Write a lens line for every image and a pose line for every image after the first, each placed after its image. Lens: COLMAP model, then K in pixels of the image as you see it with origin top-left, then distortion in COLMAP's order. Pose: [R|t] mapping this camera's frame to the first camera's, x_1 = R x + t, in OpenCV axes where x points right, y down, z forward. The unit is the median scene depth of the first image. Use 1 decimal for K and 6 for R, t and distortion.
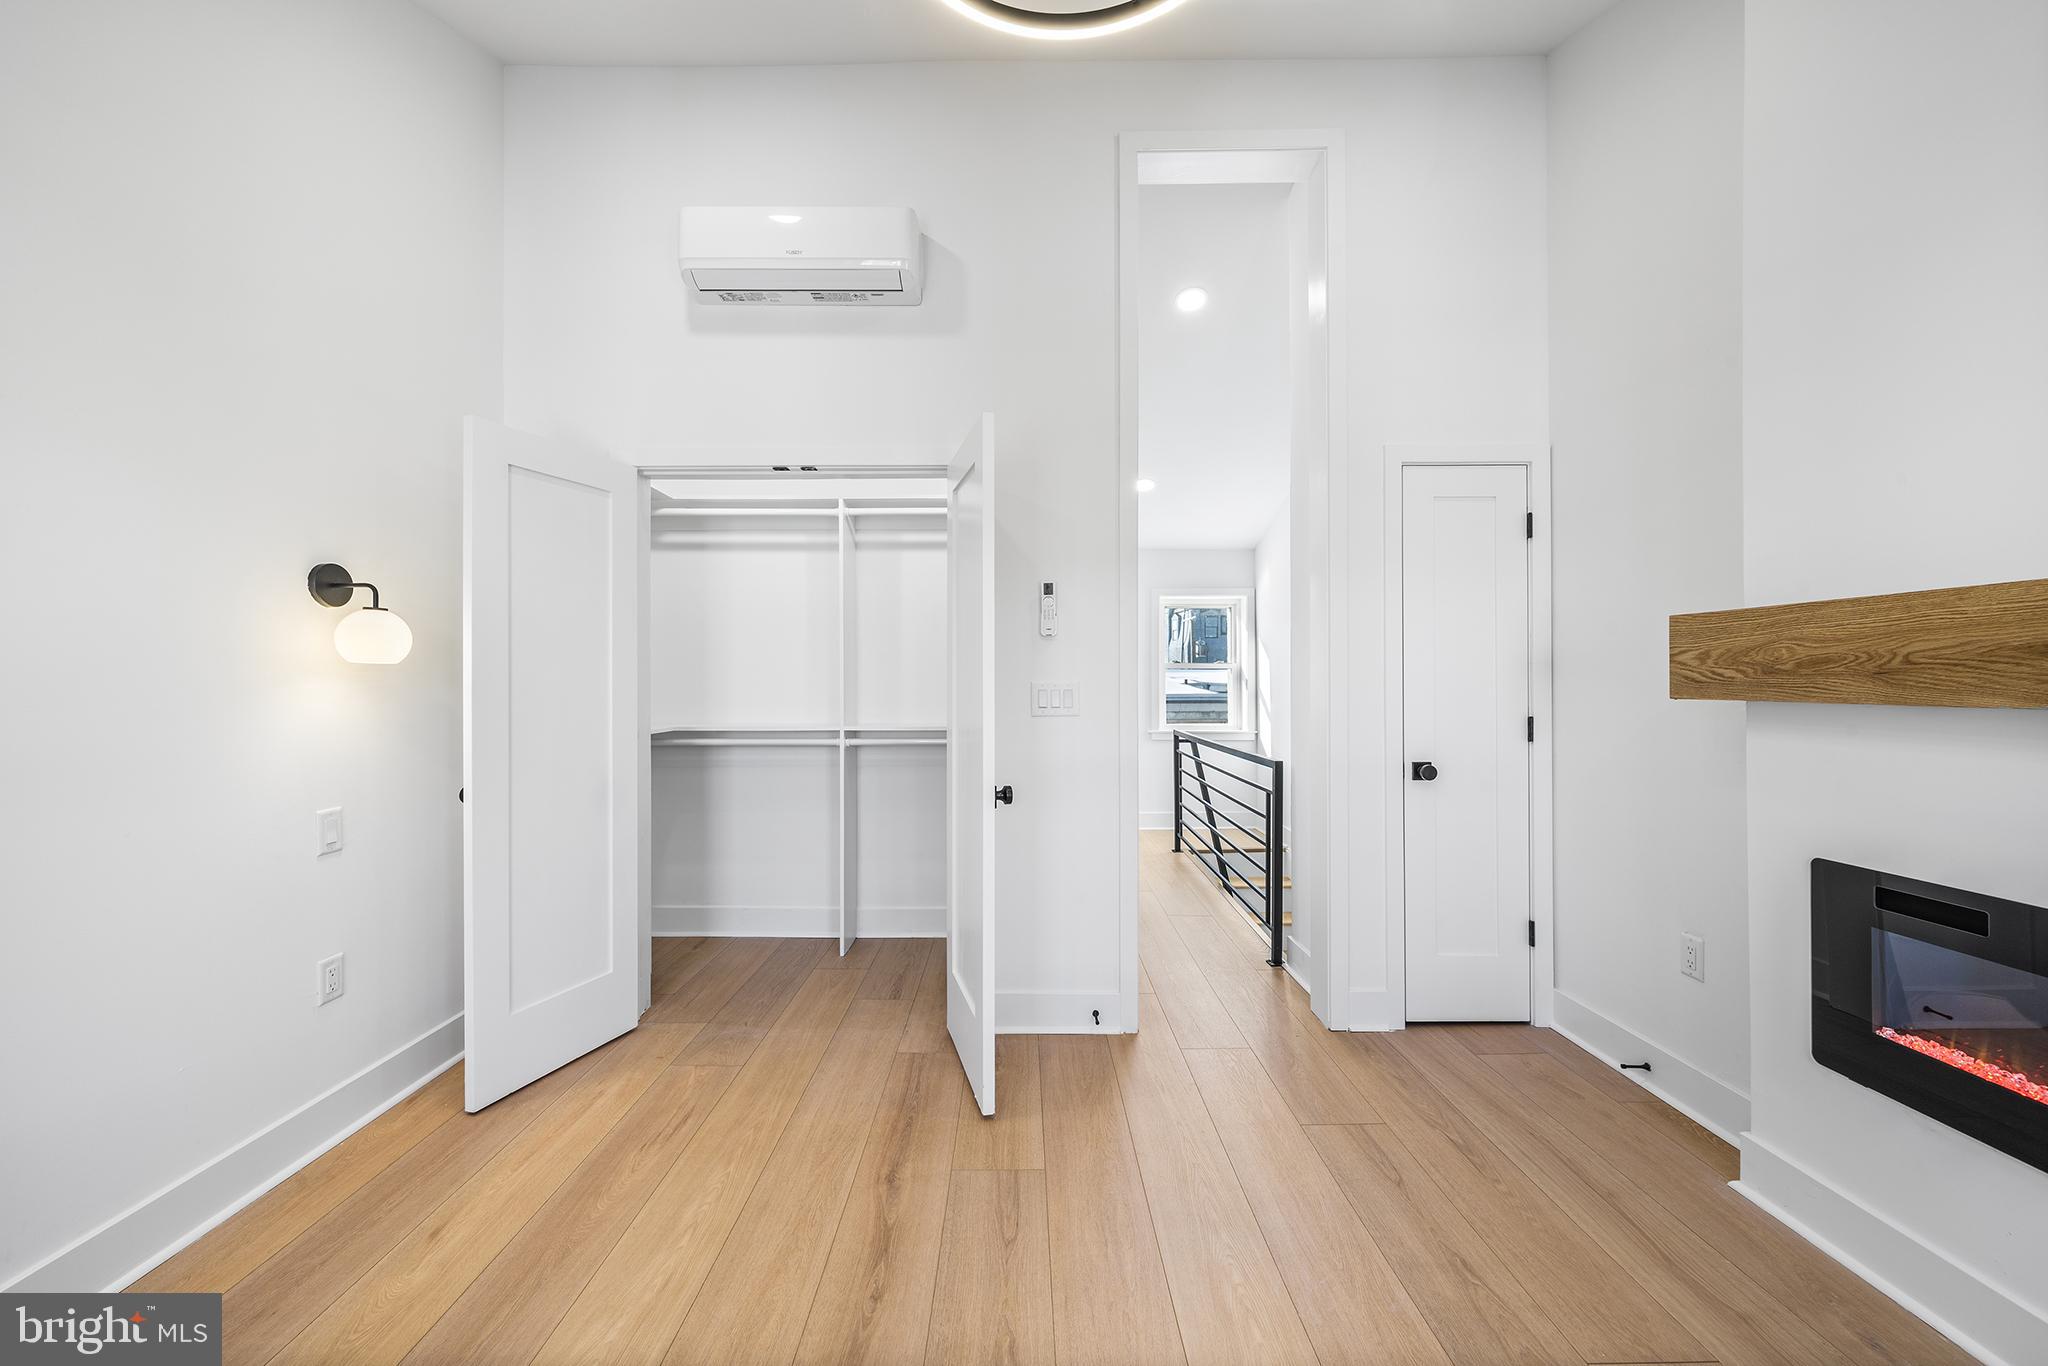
lens RADIAL K [[790.1, 0, 1018.5], [0, 790.1, 677.8], [0, 0, 1]] dist [0.000919, -0.000960]
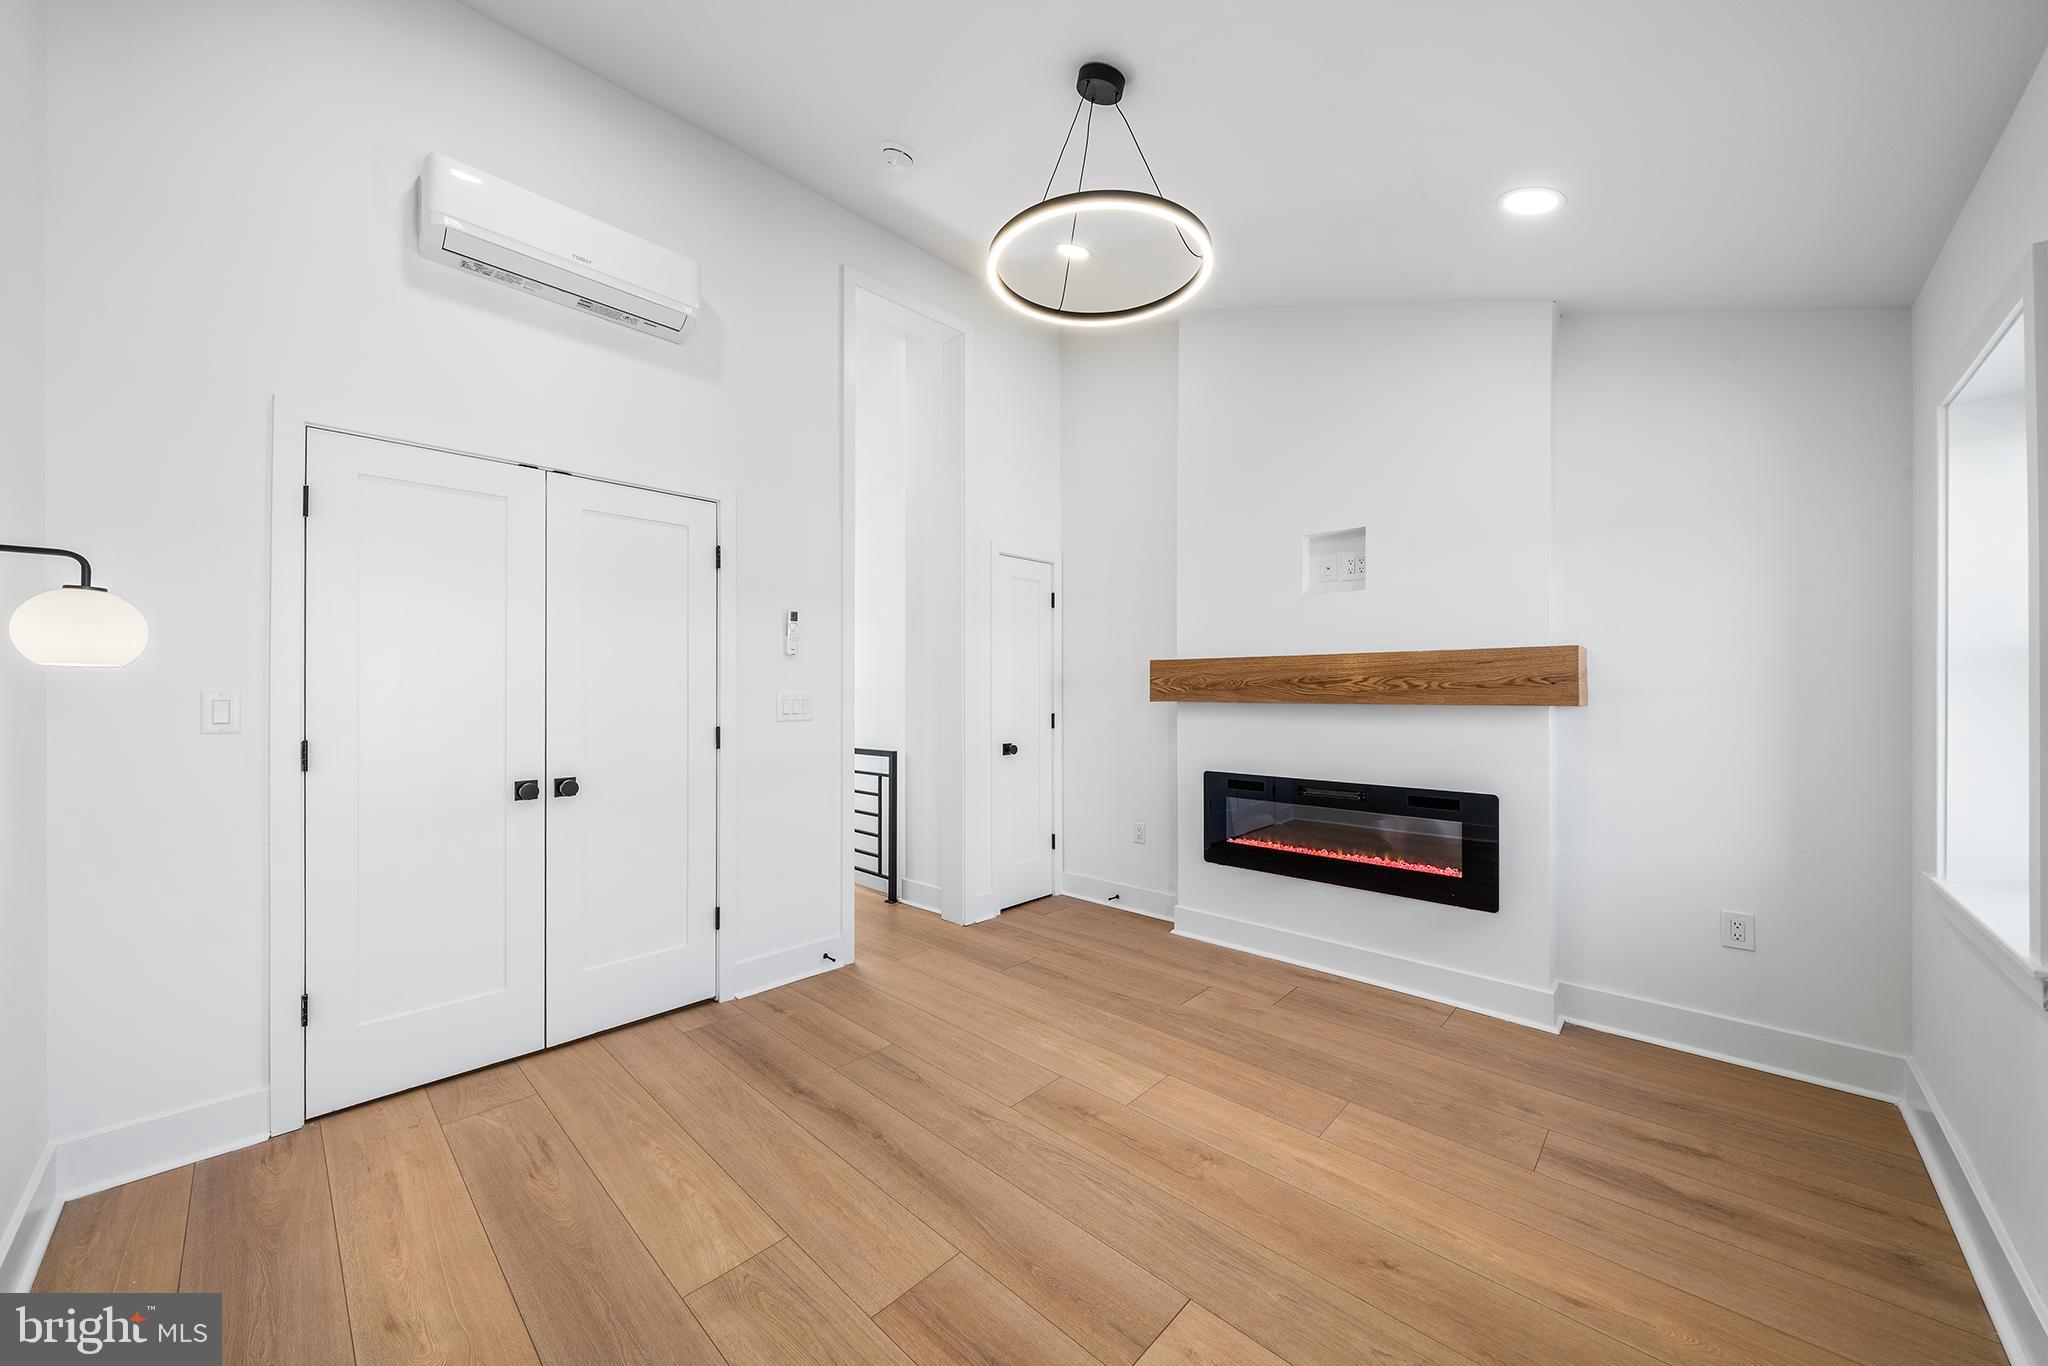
lens RADIAL K [[747.4, 0, 1030.6], [0, 747.4, 689.8], [0, 0, 1]] dist [-0.000781, -0.000148]
pose [[0.677467, 0.003206, 0.735546, -0.799297], [-0.004816, 0.999988, 0.000076, -0.001546], [-0.735537, -0.003594, 0.677474, -0.068389]]
